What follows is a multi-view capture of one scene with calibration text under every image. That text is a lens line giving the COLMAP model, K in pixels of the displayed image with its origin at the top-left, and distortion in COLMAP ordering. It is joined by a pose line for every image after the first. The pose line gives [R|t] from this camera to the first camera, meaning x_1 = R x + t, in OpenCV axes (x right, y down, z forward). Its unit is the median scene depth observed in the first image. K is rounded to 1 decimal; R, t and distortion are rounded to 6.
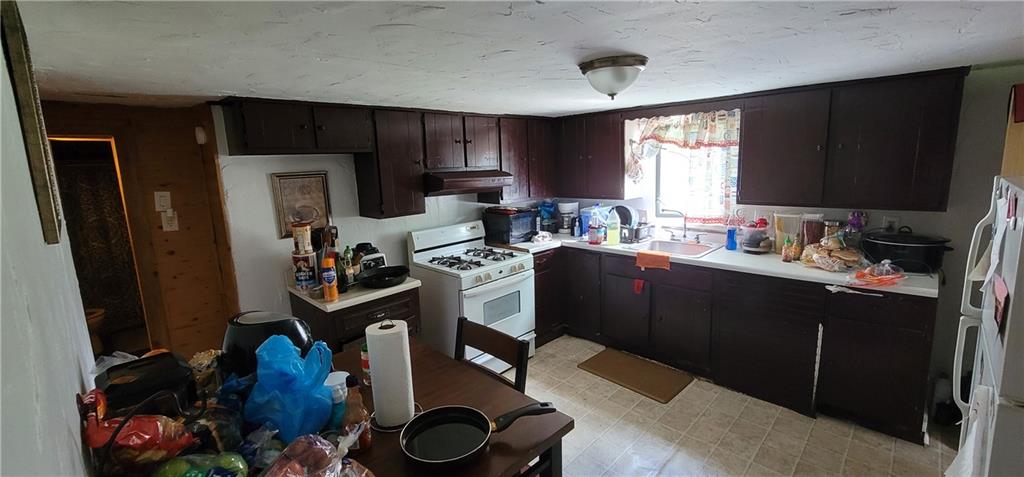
lens RADIAL K [[422.5, 0, 512.2], [0, 422.5, 232.1], [0, 0, 1]] dist [-0.006472, 0.000215]
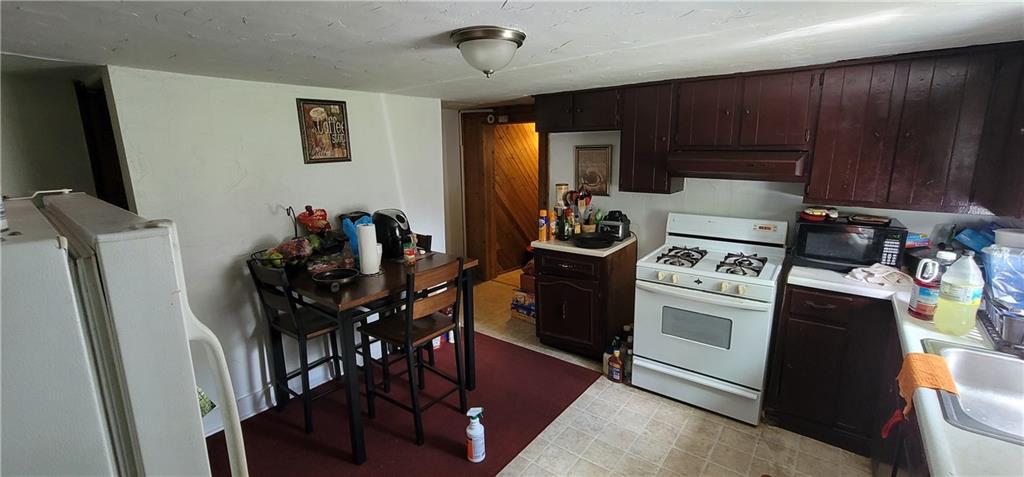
lens RADIAL K [[422.5, 0, 512.2], [0, 422.5, 232.1], [0, 0, 1]] dist [-0.006472, 0.000215]
pose [[0.143924, 0.232579, -0.961870, 0.675538], [-0.172287, 0.963034, 0.207081, -0.098011], [0.974476, 0.135914, 0.178673, 0.542134]]
